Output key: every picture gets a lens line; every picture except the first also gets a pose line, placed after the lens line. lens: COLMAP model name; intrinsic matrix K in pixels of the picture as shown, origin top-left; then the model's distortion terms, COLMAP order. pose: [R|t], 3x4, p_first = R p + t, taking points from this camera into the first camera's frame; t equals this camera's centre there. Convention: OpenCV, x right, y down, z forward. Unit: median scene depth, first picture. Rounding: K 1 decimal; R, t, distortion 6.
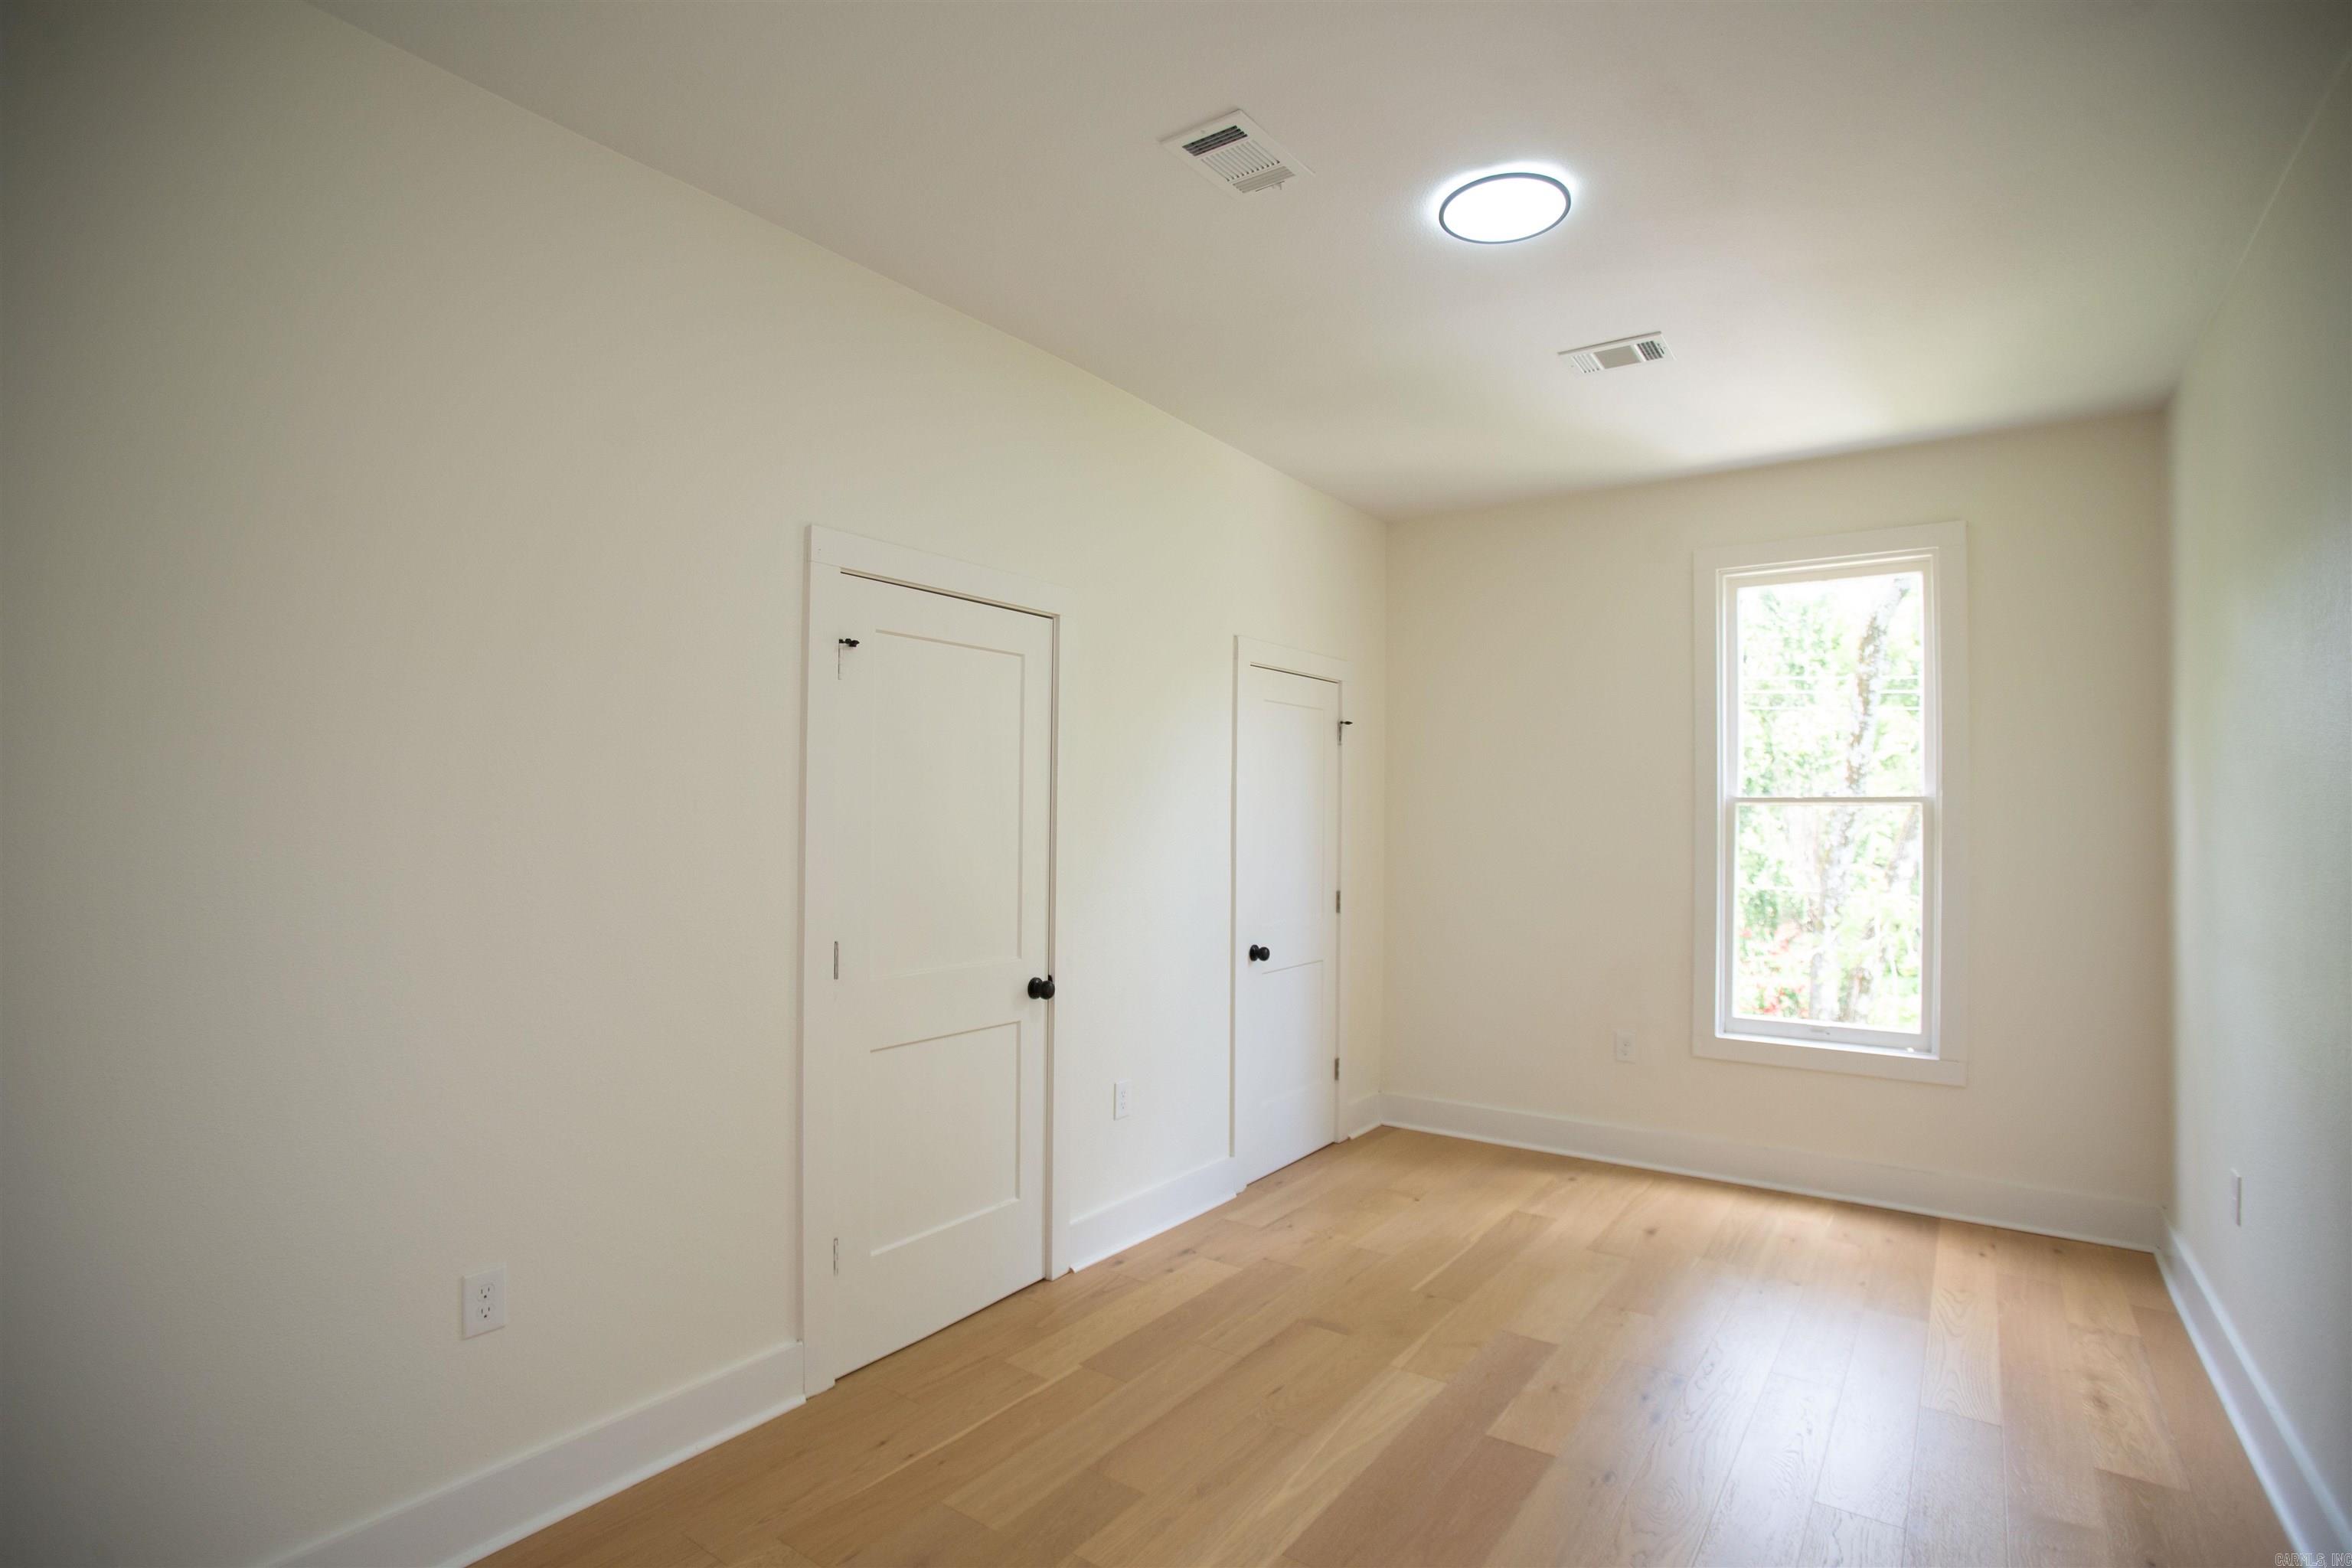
lens RADIAL K [[1150.2, 0, 1174.7], [0, 1150.2, 804.4], [0, 0, 1]] dist [-0.082331, 0.034974]
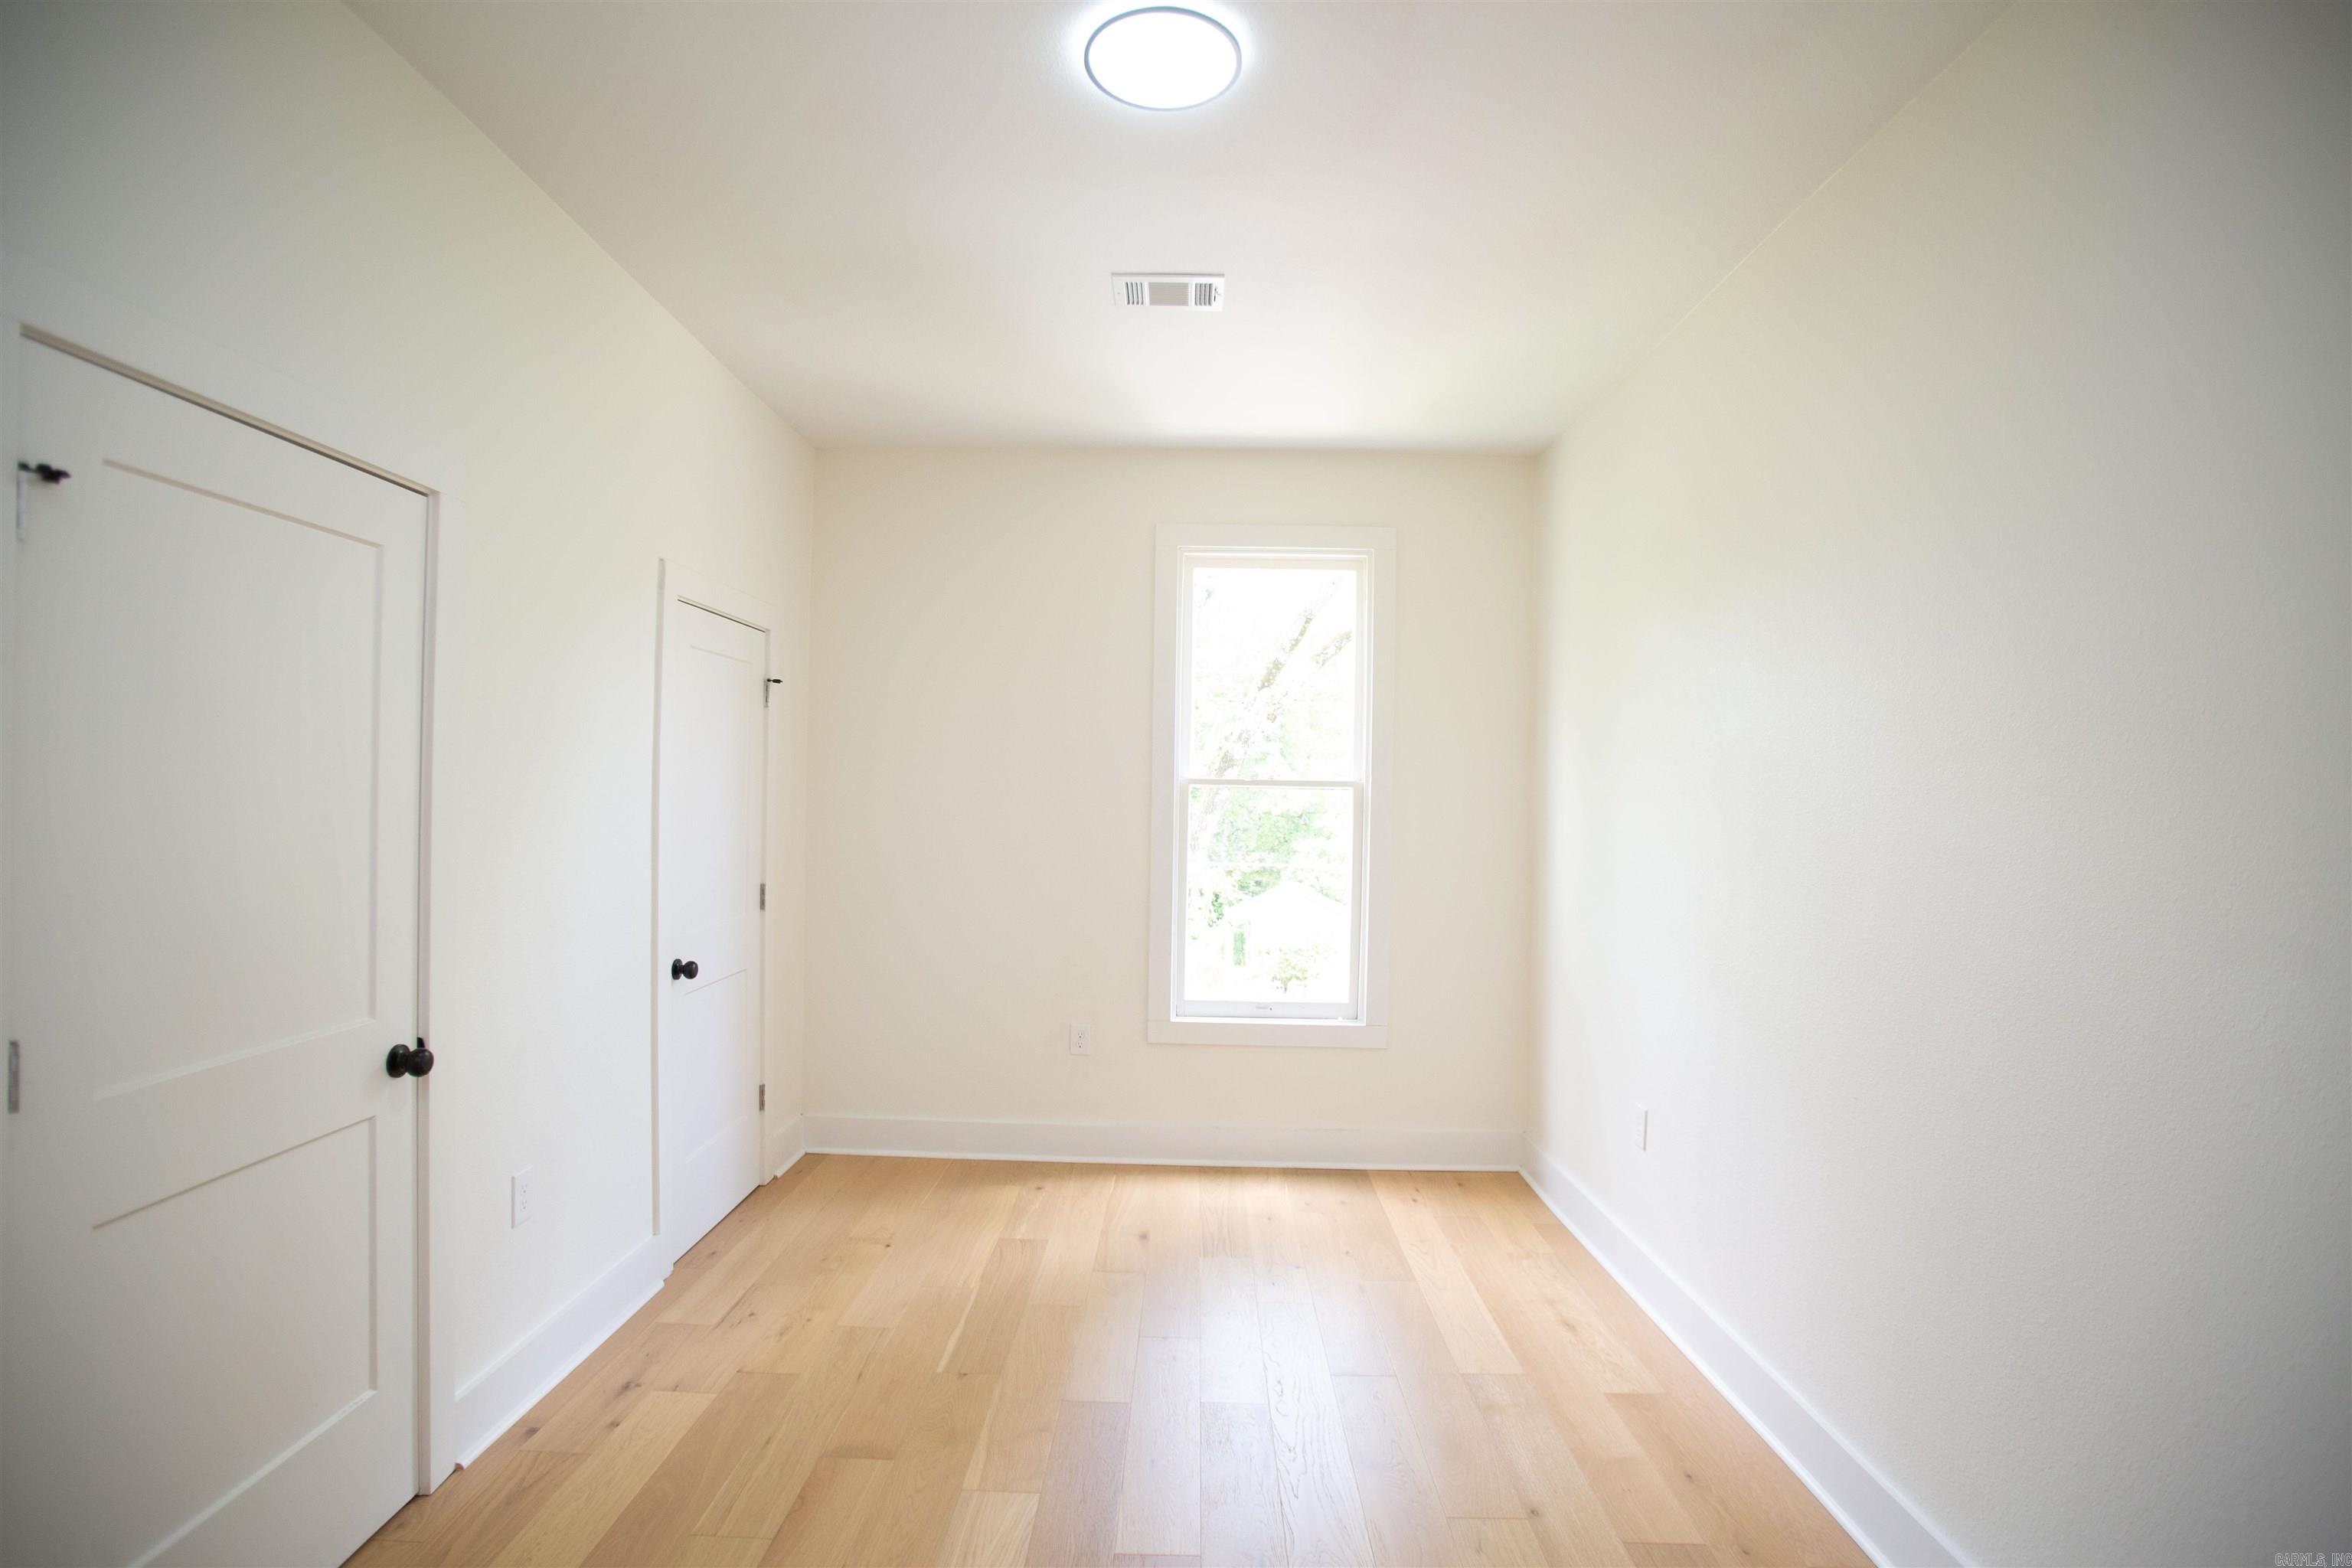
lens RADIAL K [[1150.2, 0, 1174.7], [0, 1150.2, 804.4], [0, 0, 1]] dist [-0.082331, 0.034974]
pose [[0.824578, 0.002469, 0.565743, -0.097183], [-0.017255, 0.999635, 0.020786, -0.005269], [-0.565485, -0.026901, 0.824319, 0.197382]]
